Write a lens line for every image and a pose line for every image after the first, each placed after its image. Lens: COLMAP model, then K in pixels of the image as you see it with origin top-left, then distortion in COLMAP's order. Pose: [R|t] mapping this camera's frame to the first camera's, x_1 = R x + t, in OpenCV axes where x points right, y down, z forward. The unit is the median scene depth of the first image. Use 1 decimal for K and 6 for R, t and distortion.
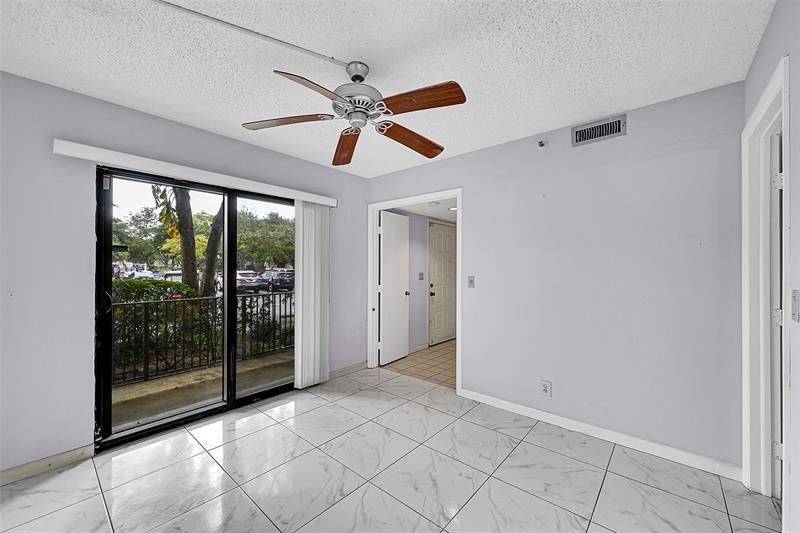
lens RADIAL K [[314.8, 0, 399.0], [0, 314.8, 267.4], [0, 0, 1]] dist [-0.001689, 0.000700]
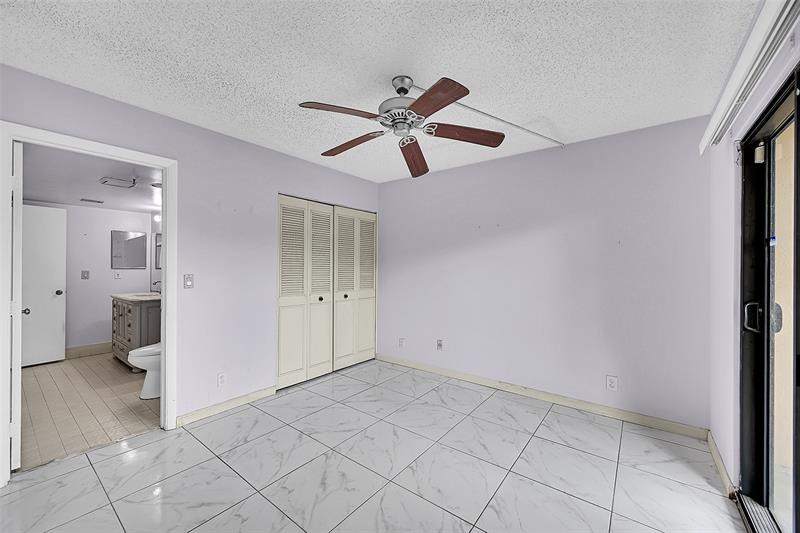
lens RADIAL K [[314.8, 0, 398.8], [0, 314.8, 266.9], [0, 0, 1]] dist [-0.001689, 0.000700]
pose [[-0.997911, -0.007363, -0.064184, -0.037559], [-0.007371, 0.999973, -0.000114, 0.000594], [0.064183, 0.000359, -0.997938, 1.331101]]
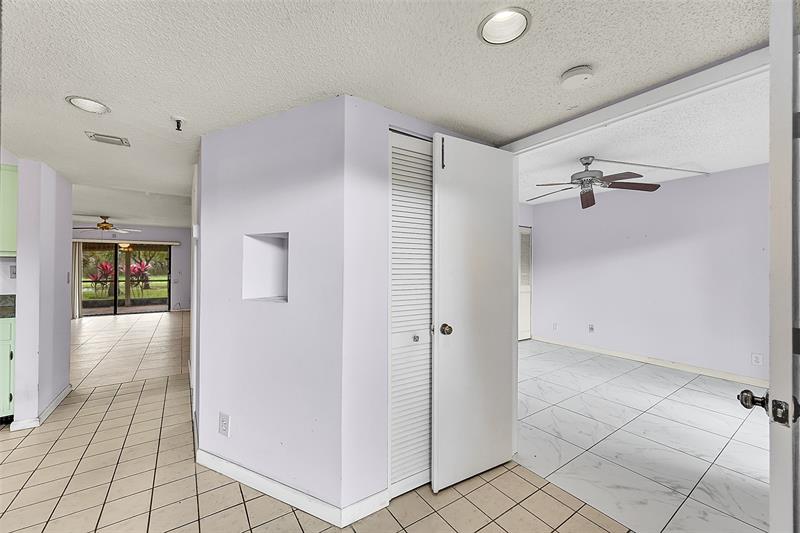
lens RADIAL K [[314.8, 0, 396.5], [0, 314.8, 268.2], [0, 0, 1]] dist [-0.001689, 0.000700]
pose [[-0.968051, -0.005775, 0.250688, 0.305810], [-0.005665, 0.999983, 0.001160, 0.000509], [-0.250690, -0.000297, -0.968067, 1.953410]]
